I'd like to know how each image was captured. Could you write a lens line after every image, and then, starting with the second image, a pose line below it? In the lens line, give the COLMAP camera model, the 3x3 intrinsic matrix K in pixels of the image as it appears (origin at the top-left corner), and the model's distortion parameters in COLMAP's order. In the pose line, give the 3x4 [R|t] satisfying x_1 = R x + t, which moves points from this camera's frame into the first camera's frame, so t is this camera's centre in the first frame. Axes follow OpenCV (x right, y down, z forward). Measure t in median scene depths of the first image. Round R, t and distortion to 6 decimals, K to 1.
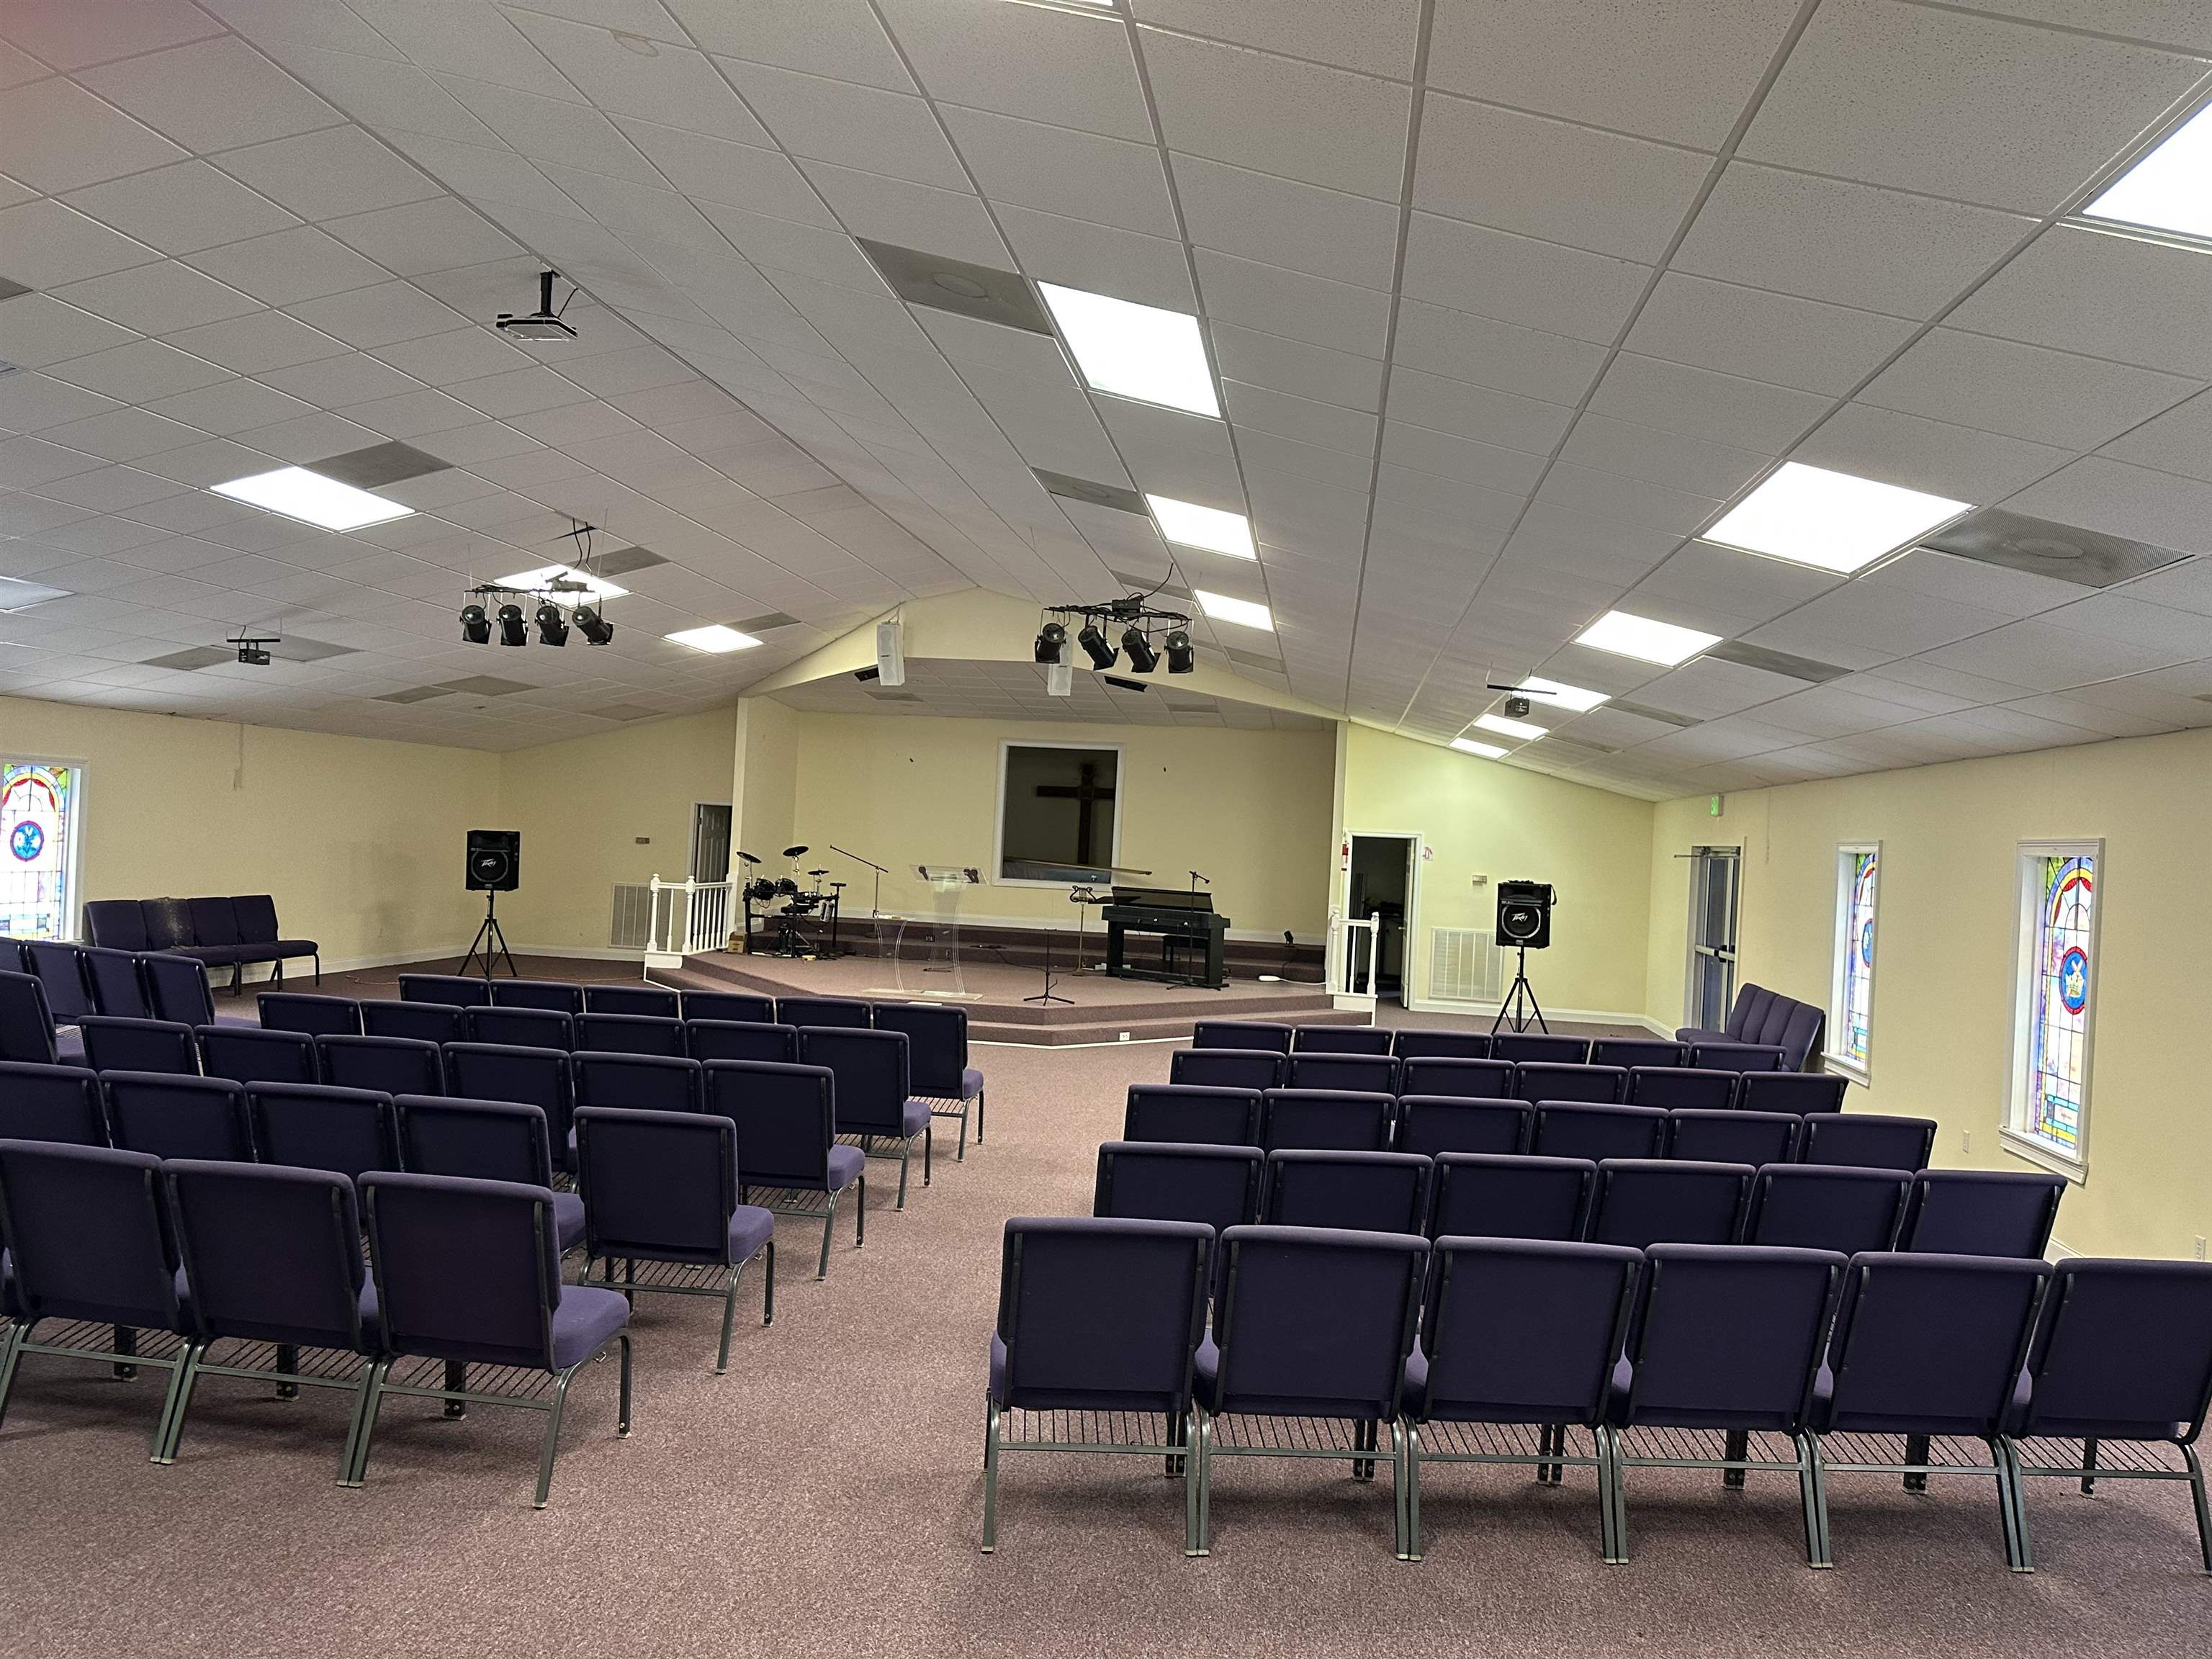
lens RADIAL K [[1507.5, 0, 1135.0], [0, 1507.5, 811.8], [0, 0, 1]] dist [0.105642, -0.130683]
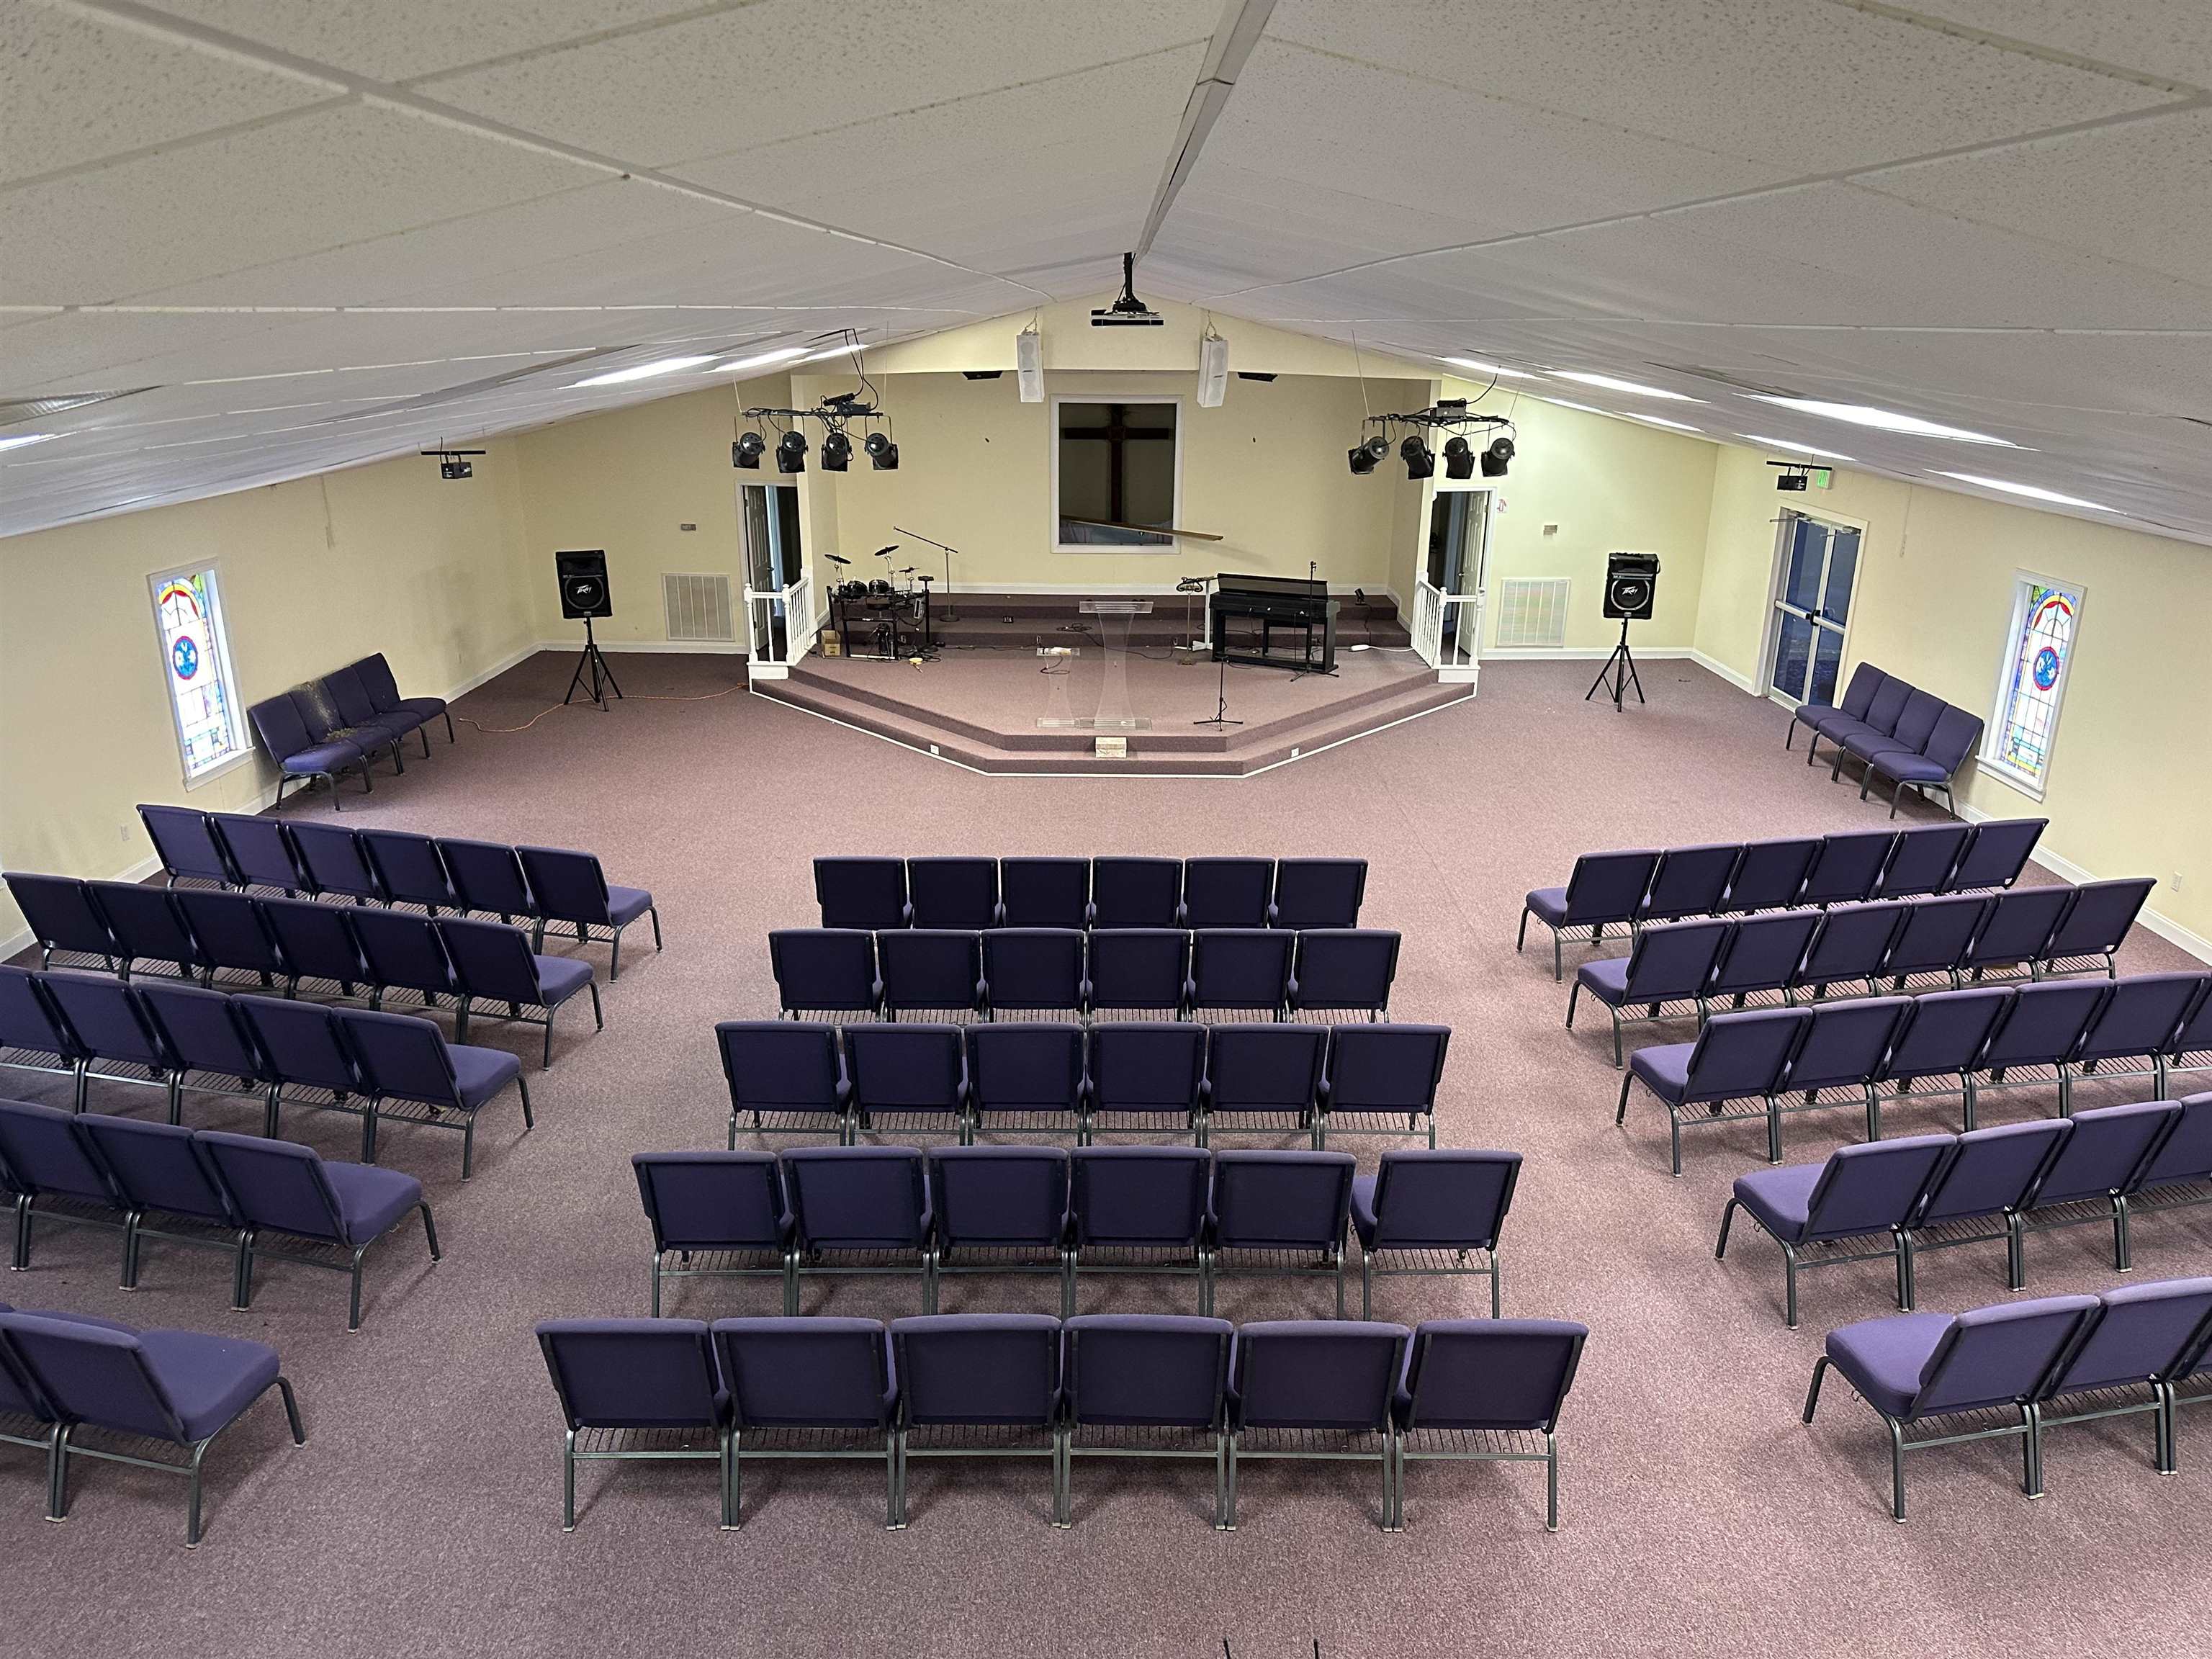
lens RADIAL K [[1528.8, 0, 1103.8], [0, 1528.8, 815.8], [0, 0, 1]] dist [0.111267, -0.191616]
pose [[0.988931, -0.081490, 0.123997, -0.380654], [0.034718, 0.939570, 0.340591, -0.245272], [-0.144259, -0.332516, 0.931999, 0.020656]]
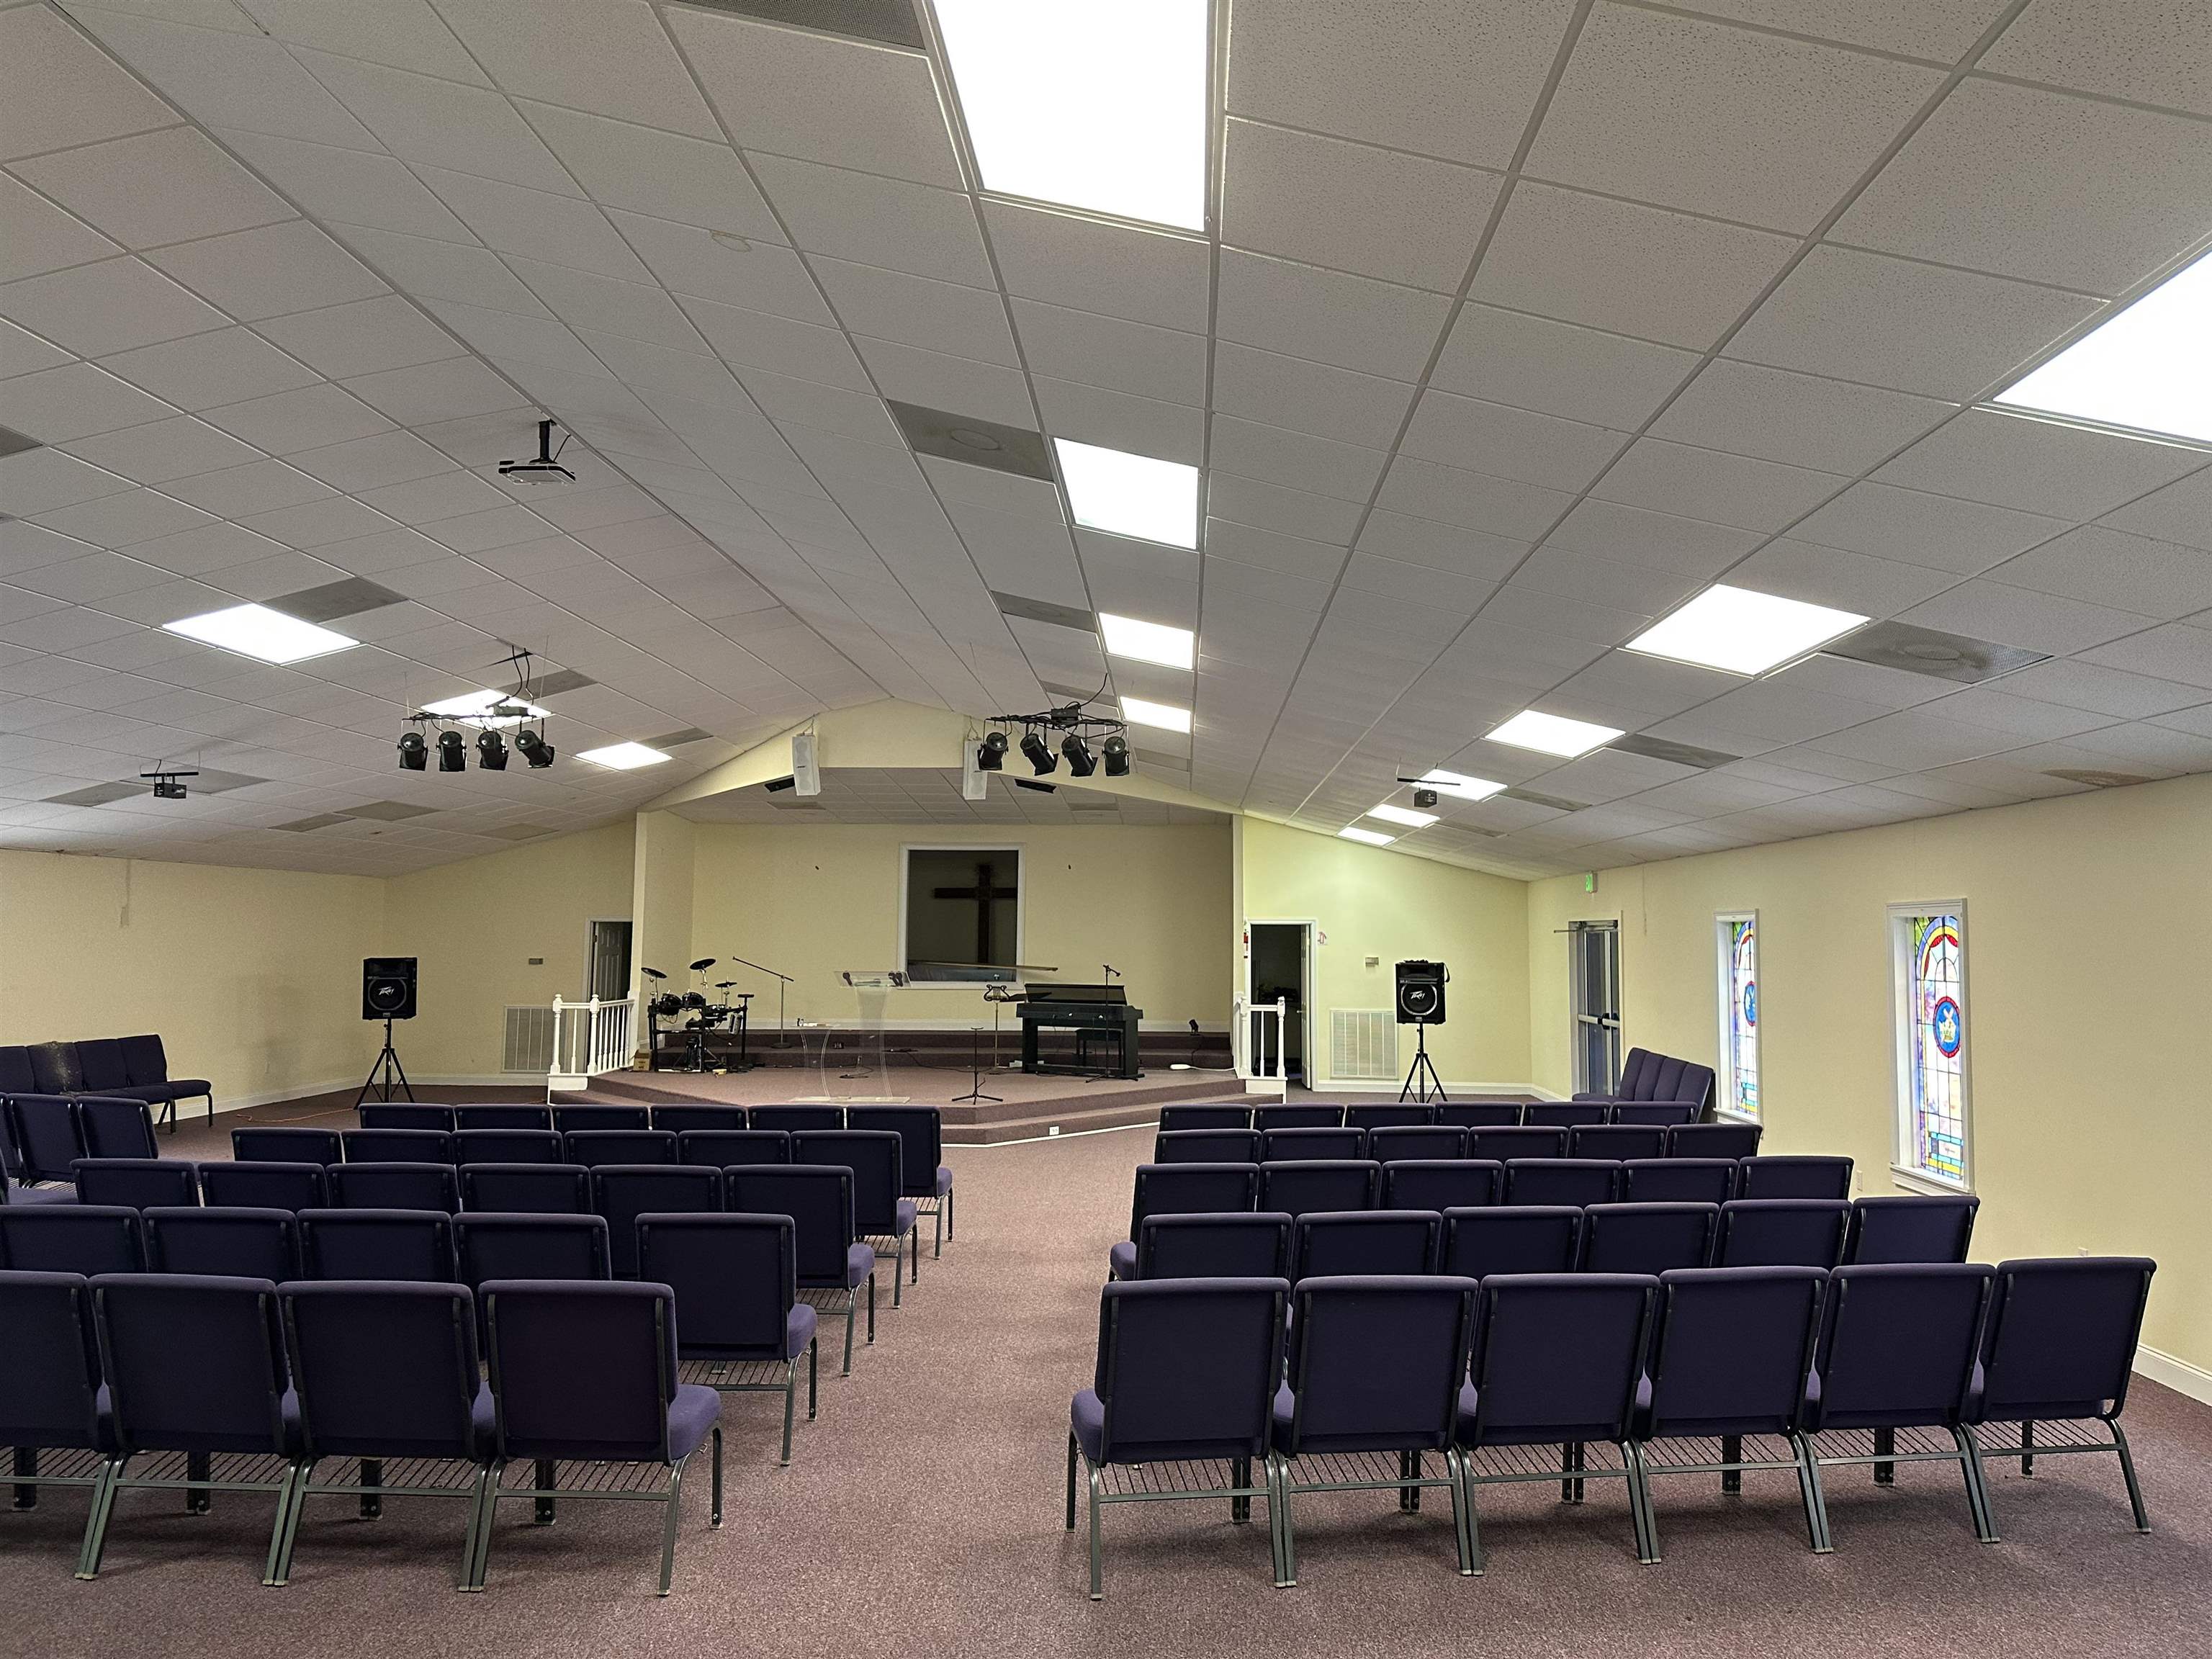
lens RADIAL K [[1507.5, 0, 1135.0], [0, 1507.5, 811.8], [0, 0, 1]] dist [0.105642, -0.130683]
pose [[0.994216, -0.034589, 0.101678, -0.068129], [0.040963, 0.997280, -0.061274, -0.001714], [-0.099282, 0.065085, 0.992929, -0.048617]]
